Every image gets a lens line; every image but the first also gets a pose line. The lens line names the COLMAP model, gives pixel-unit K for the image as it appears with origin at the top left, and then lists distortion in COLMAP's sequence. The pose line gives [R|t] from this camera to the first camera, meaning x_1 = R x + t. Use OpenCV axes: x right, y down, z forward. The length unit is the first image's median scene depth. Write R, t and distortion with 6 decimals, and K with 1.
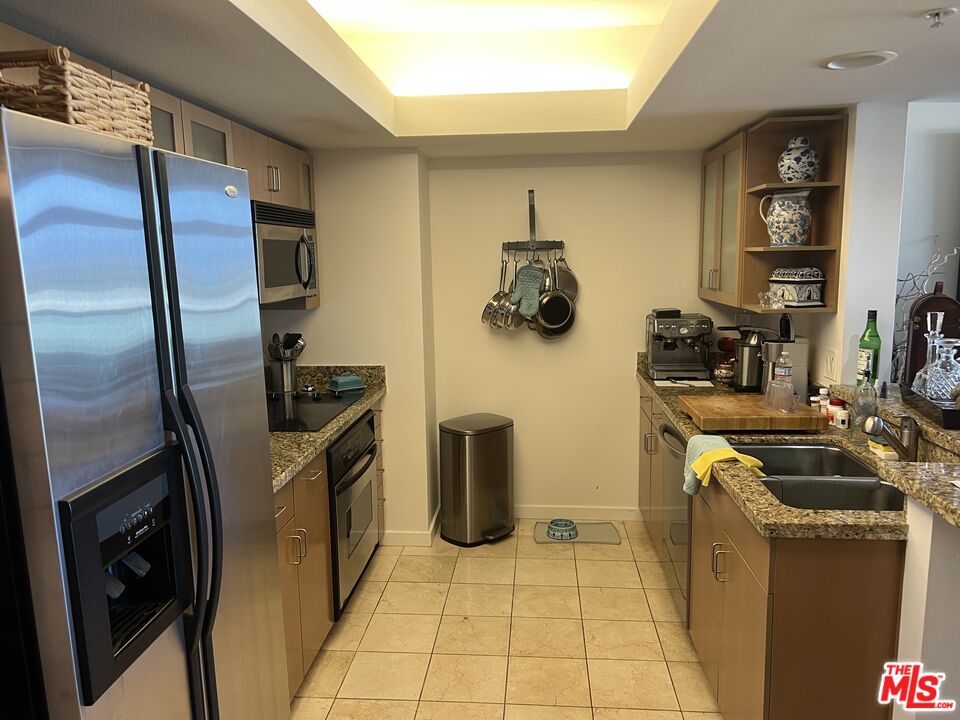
lens RADIAL K [[732.4, 0, 484.2], [0, 732.4, 368.4], [0, 0, 1]] dist [0.043436, -0.055623]
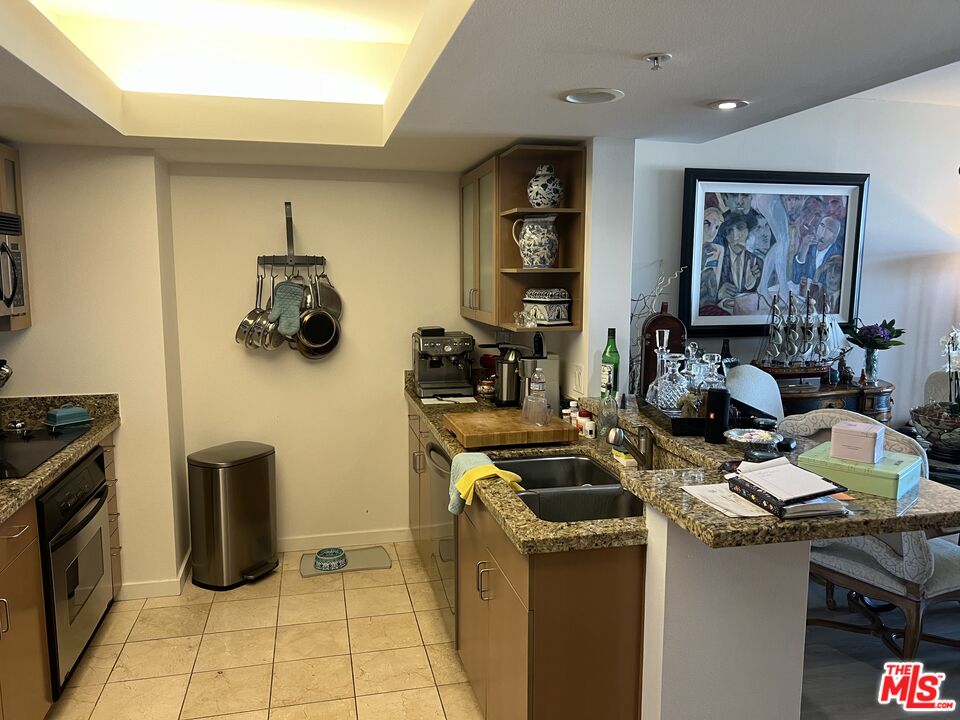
lens RADIAL K [[732.4, 0, 496.7], [0, 732.4, 375.2], [0, 0, 1]] dist [0.043436, -0.055623]
pose [[0.947373, -0.028449, 0.318866, 0.015901], [0.032799, 0.999428, -0.008281, -0.005076], [-0.318448, 0.018304, 0.947764, 0.026337]]
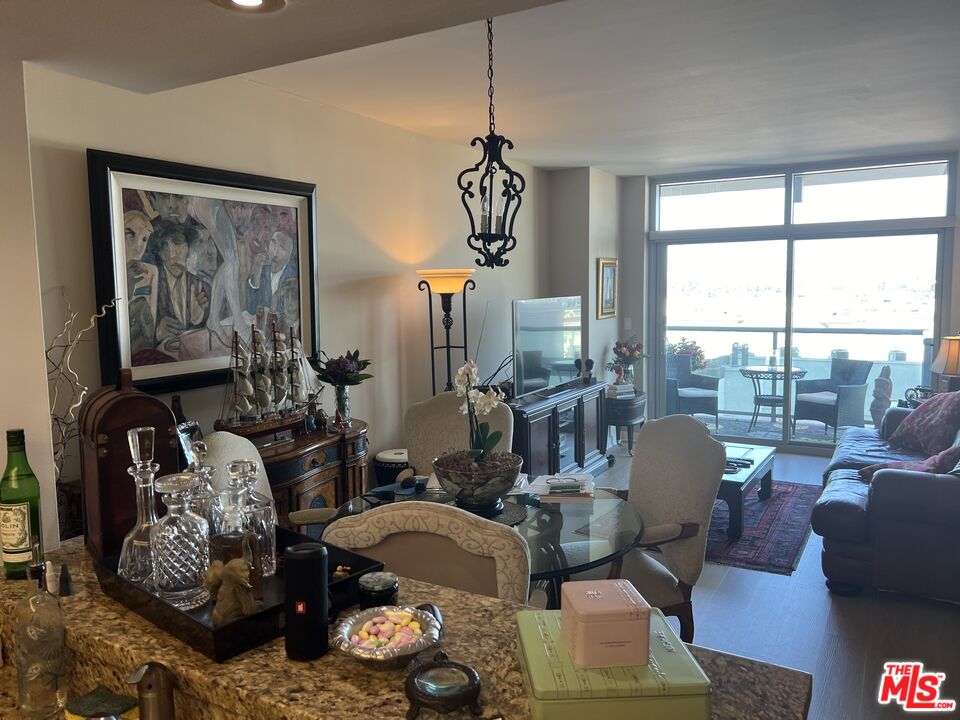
lens RADIAL K [[732.4, 0, 478.5], [0, 732.4, 360.1], [0, 0, 1]] dist [0.043436, -0.055623]
pose [[0.446402, -0.083019, 0.890973, 0.162636], [0.146236, 0.989069, 0.018891, -0.072215], [-0.882803, 0.121860, 0.453663, 0.363649]]
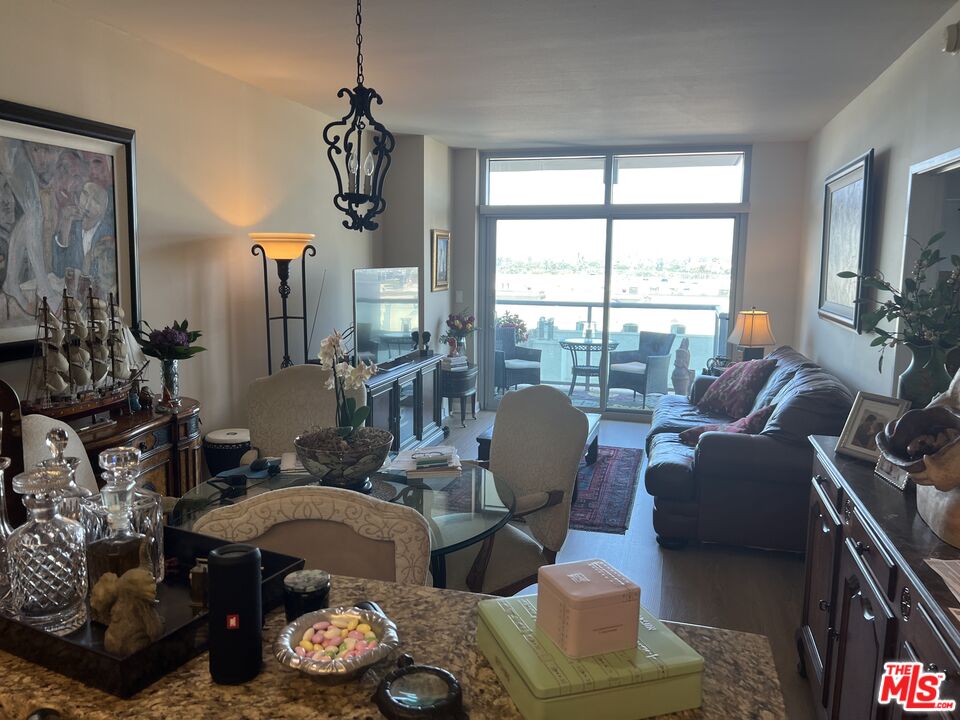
lens RADIAL K [[732.4, 0, 478.5], [0, 732.4, 357.7], [0, 0, 1]] dist [0.043436, -0.055623]
pose [[0.202829, -0.115106, 0.972425, 0.173391], [0.135791, 0.986779, 0.088481, -0.077694], [-0.969753, 0.114100, 0.215778, 0.438035]]
